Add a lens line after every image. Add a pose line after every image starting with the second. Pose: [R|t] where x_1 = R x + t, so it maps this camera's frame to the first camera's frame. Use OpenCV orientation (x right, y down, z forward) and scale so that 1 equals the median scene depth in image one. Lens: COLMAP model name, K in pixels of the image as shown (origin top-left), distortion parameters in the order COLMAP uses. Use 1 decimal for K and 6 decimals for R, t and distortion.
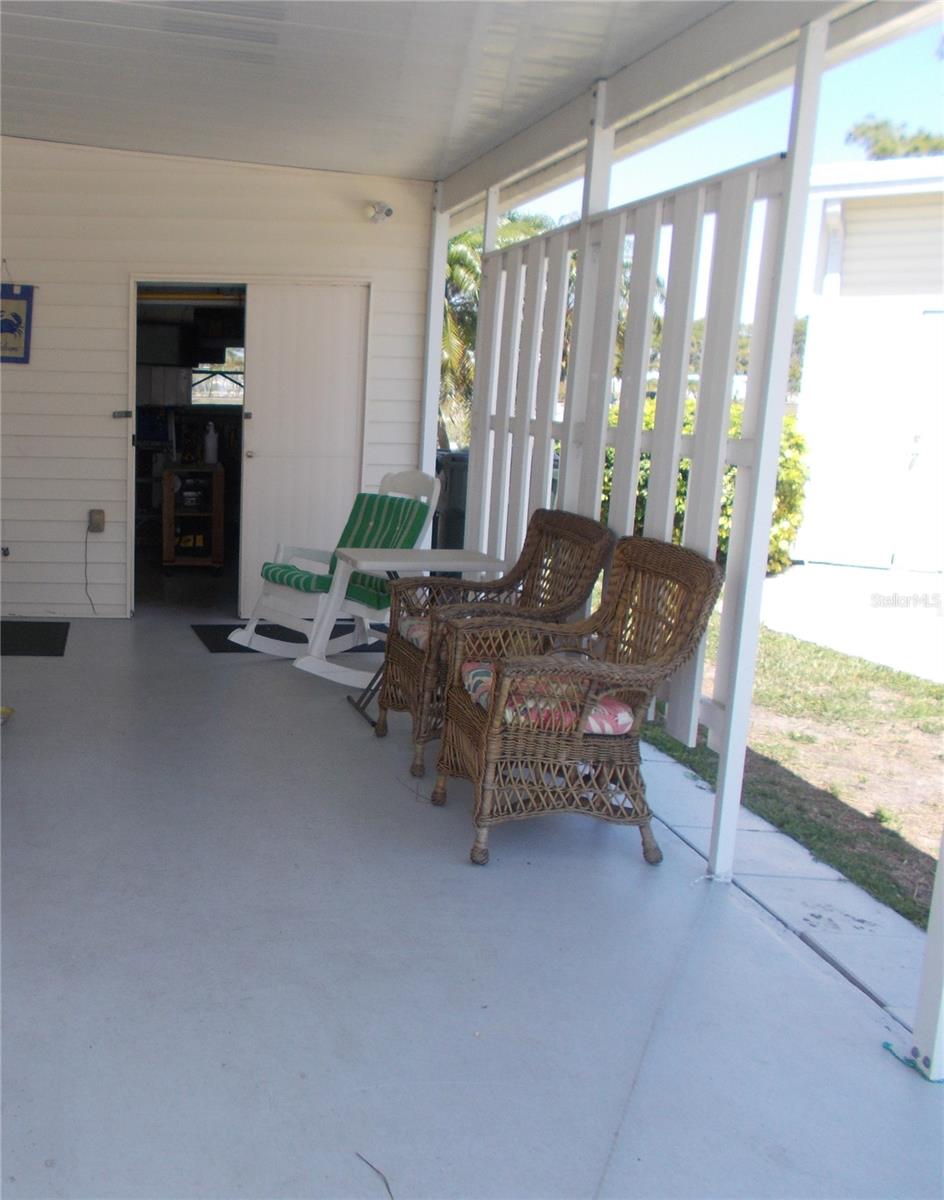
lens RADIAL K [[1262.1, 0, 470.9], [0, 1262.1, 600.0], [0, 0, 1]] dist [-0.005318, -0.001256]
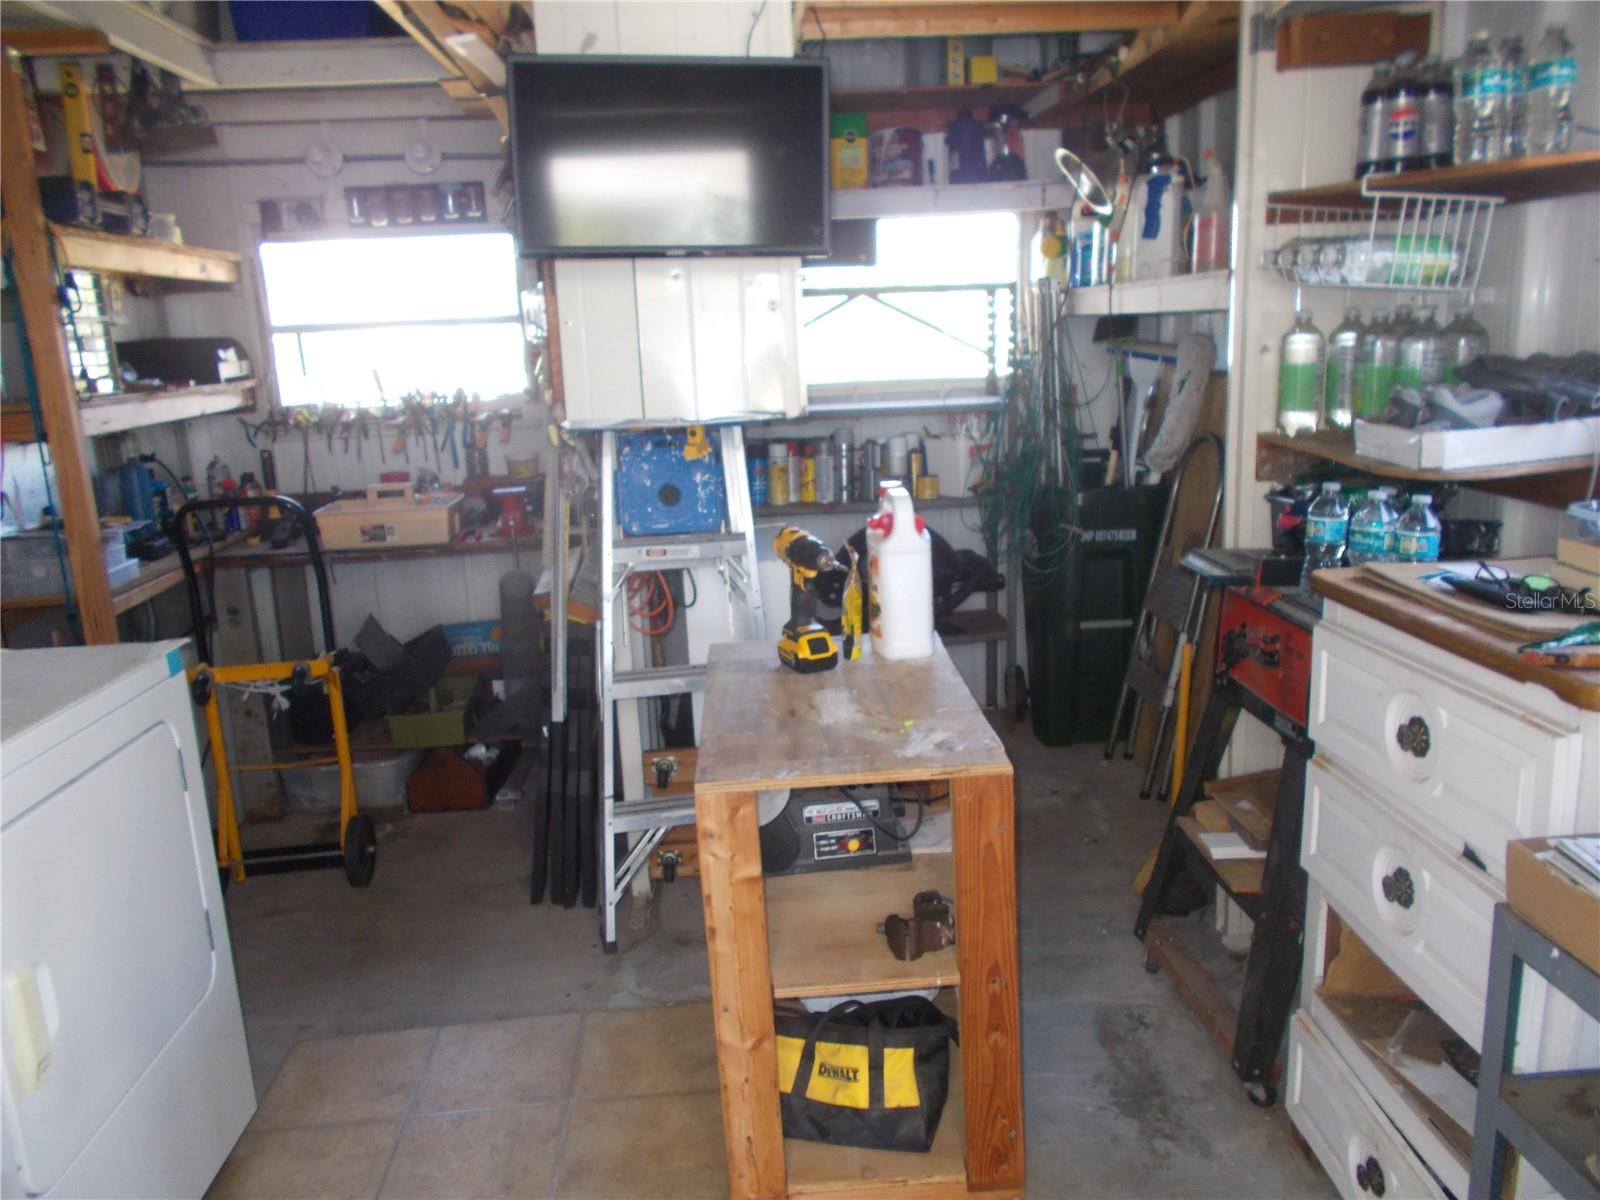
lens RADIAL K [[1241.1, 0, 796.1], [0, 1241.1, 601.7], [0, 0, 1]] dist [0.007094, -0.005319]
pose [[0.974385, -0.064801, -0.215347, -0.179172], [0.074694, 0.996478, 0.038117, -0.130714], [0.212119, -0.053226, 0.975793, 0.786472]]
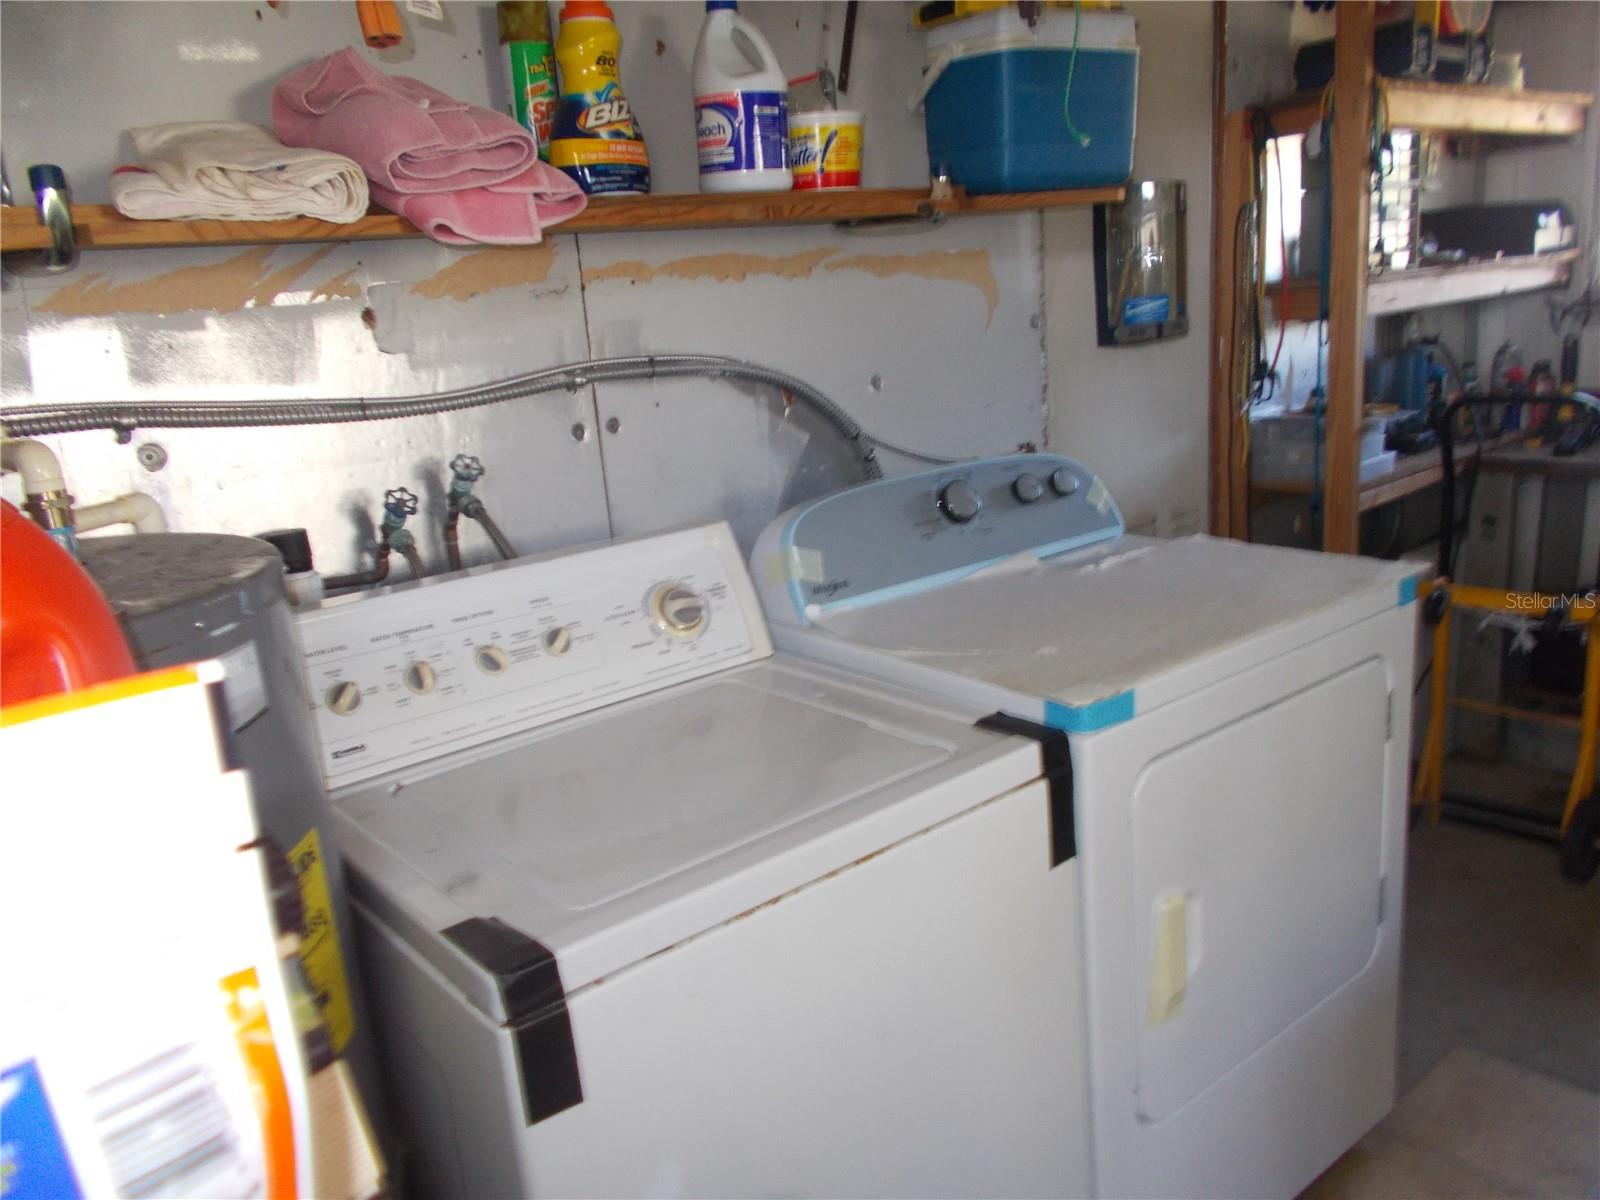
lens RADIAL K [[1241.1, 0, 796.1], [0, 1241.1, 601.7], [0, 0, 1]] dist [0.007094, -0.005319]
pose [[0.407894, 0.133845, -0.903166, -0.191922], [-0.054812, 0.991002, 0.122108, -0.133424], [0.911383, -0.000302, 0.411560, 0.802704]]
